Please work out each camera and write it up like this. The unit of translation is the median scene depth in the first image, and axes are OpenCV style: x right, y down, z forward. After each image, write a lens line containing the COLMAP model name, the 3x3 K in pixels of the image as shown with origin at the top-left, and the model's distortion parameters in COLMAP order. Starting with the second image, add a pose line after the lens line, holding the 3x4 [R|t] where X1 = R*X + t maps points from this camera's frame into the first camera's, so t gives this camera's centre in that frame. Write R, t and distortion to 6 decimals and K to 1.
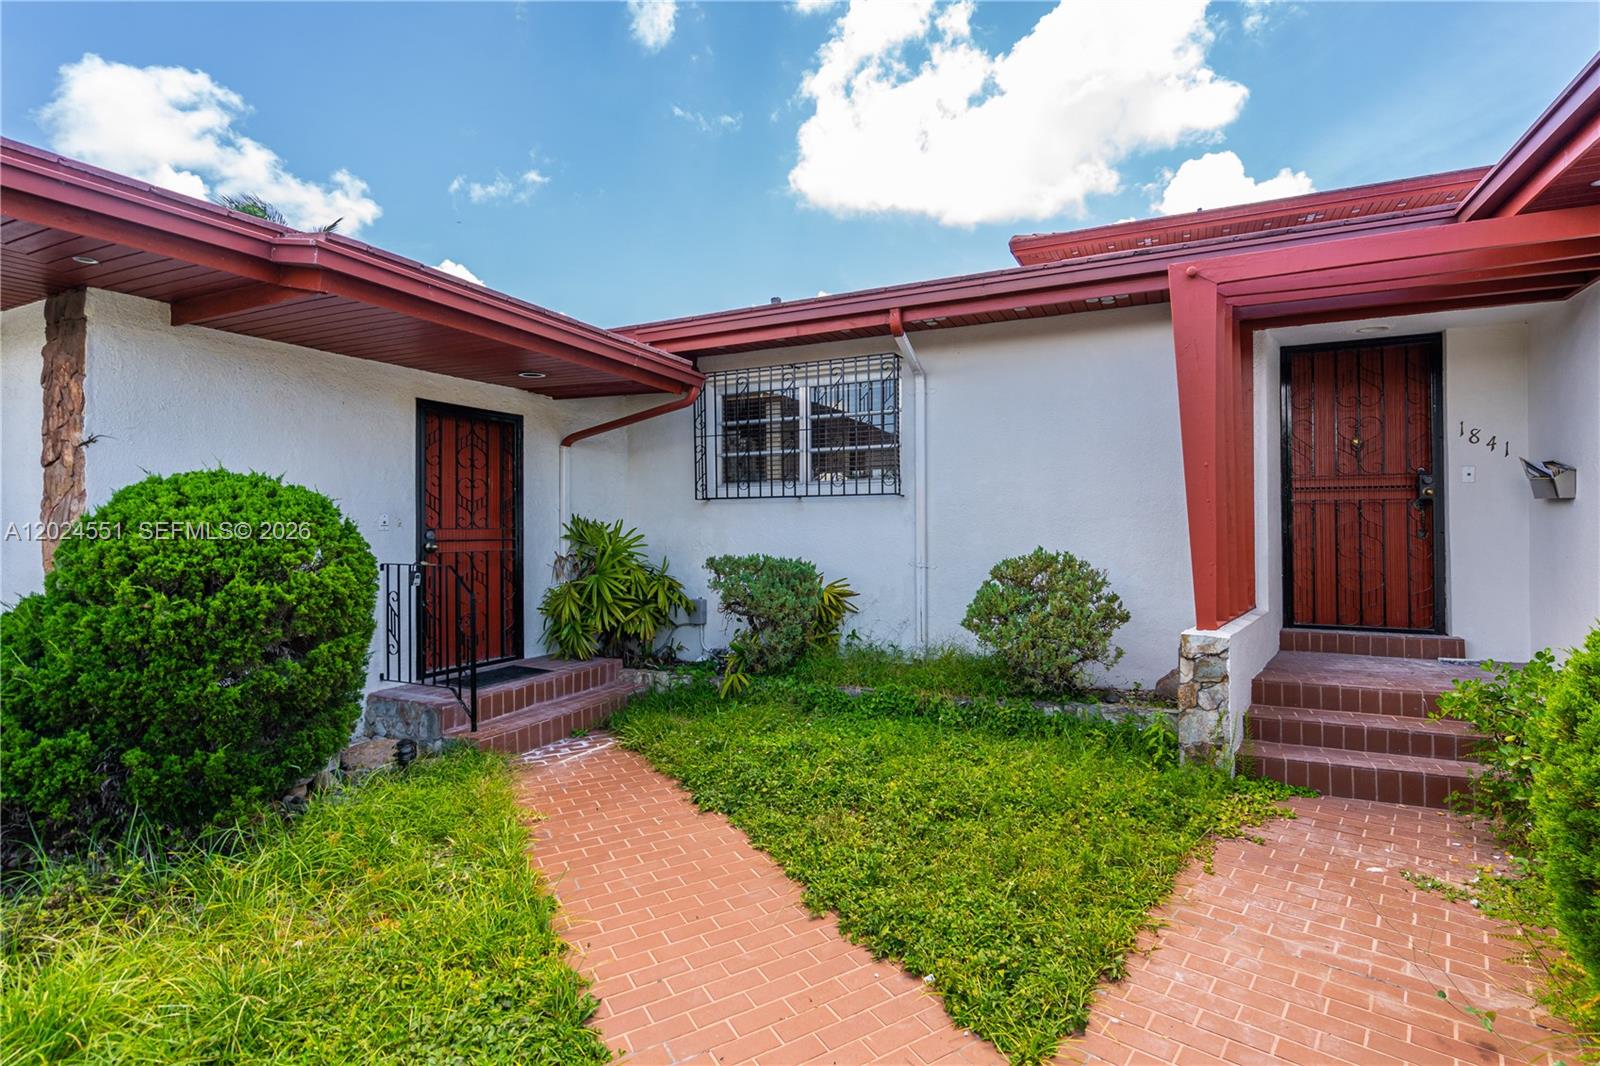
lens RADIAL K [[790.5, 0, 799.4], [0, 790.5, 526.8], [0, 0, 1]] dist [0.000345, -0.000171]
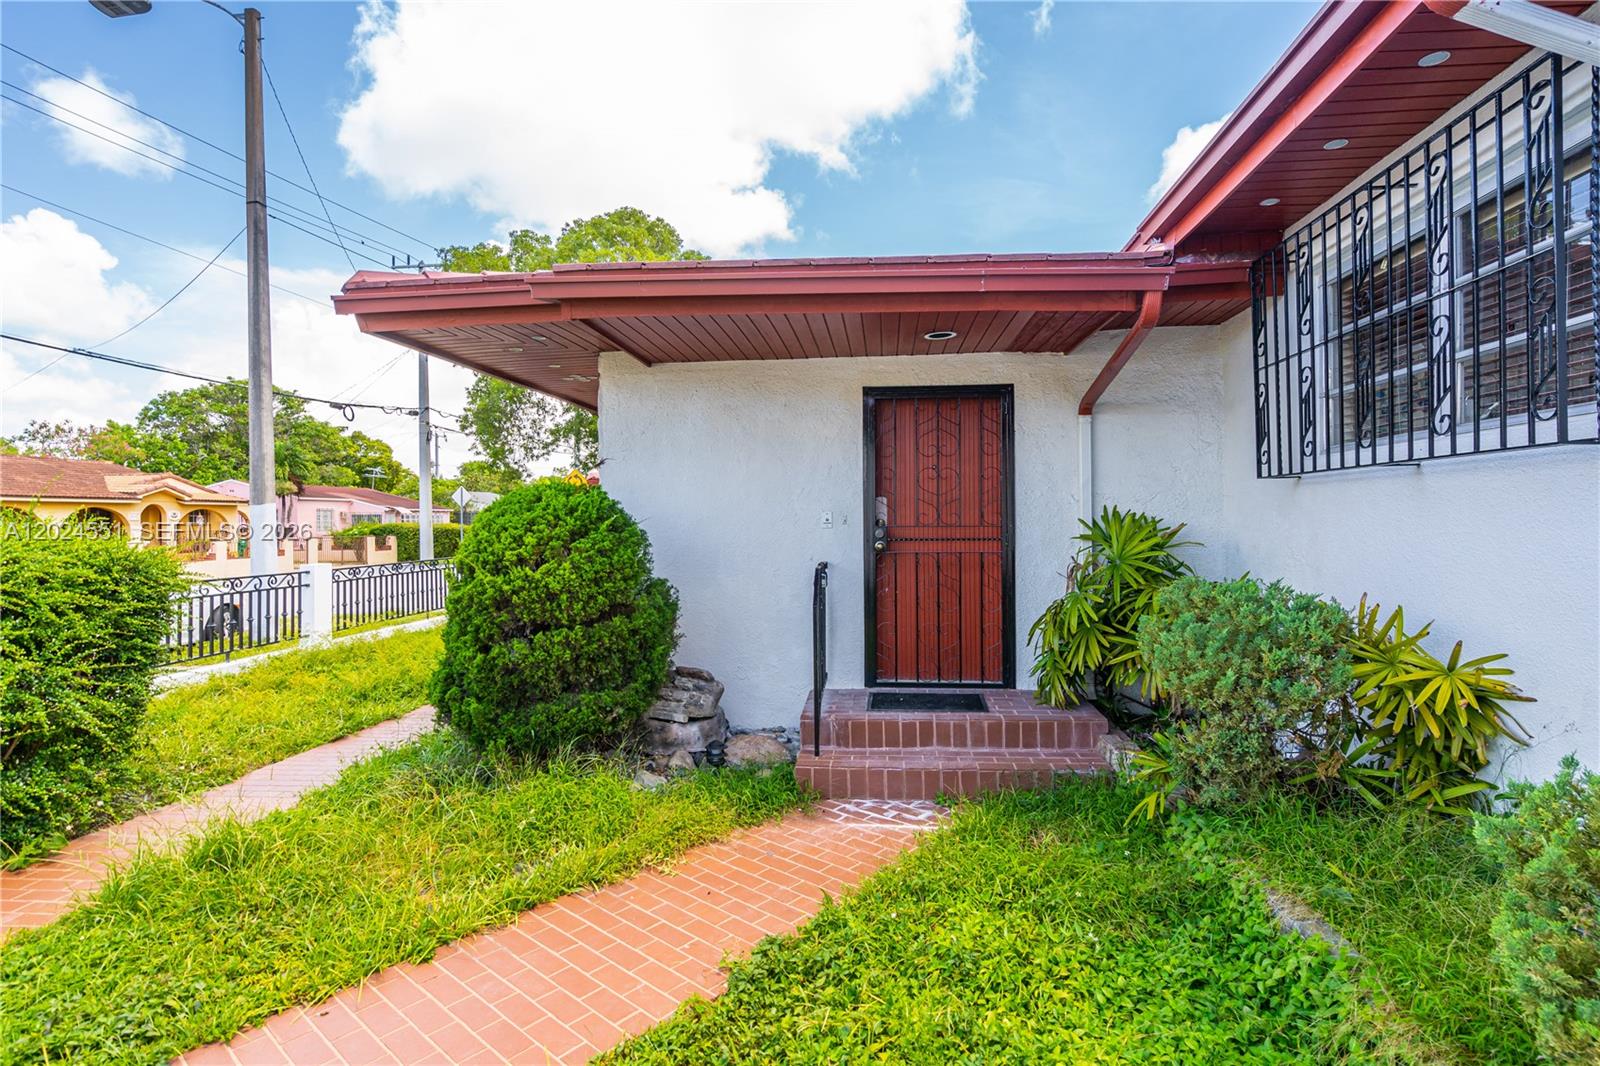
lens RADIAL K [[790.5, 0, 805.5], [0, 790.5, 528.9], [0, 0, 1]] dist [0.000345, -0.000171]
pose [[0.336698, 0.011866, -0.941538, 0.360108], [0.006495, 0.999868, 0.014924, -0.008660], [0.941590, -0.011140, 0.336576, 0.590794]]
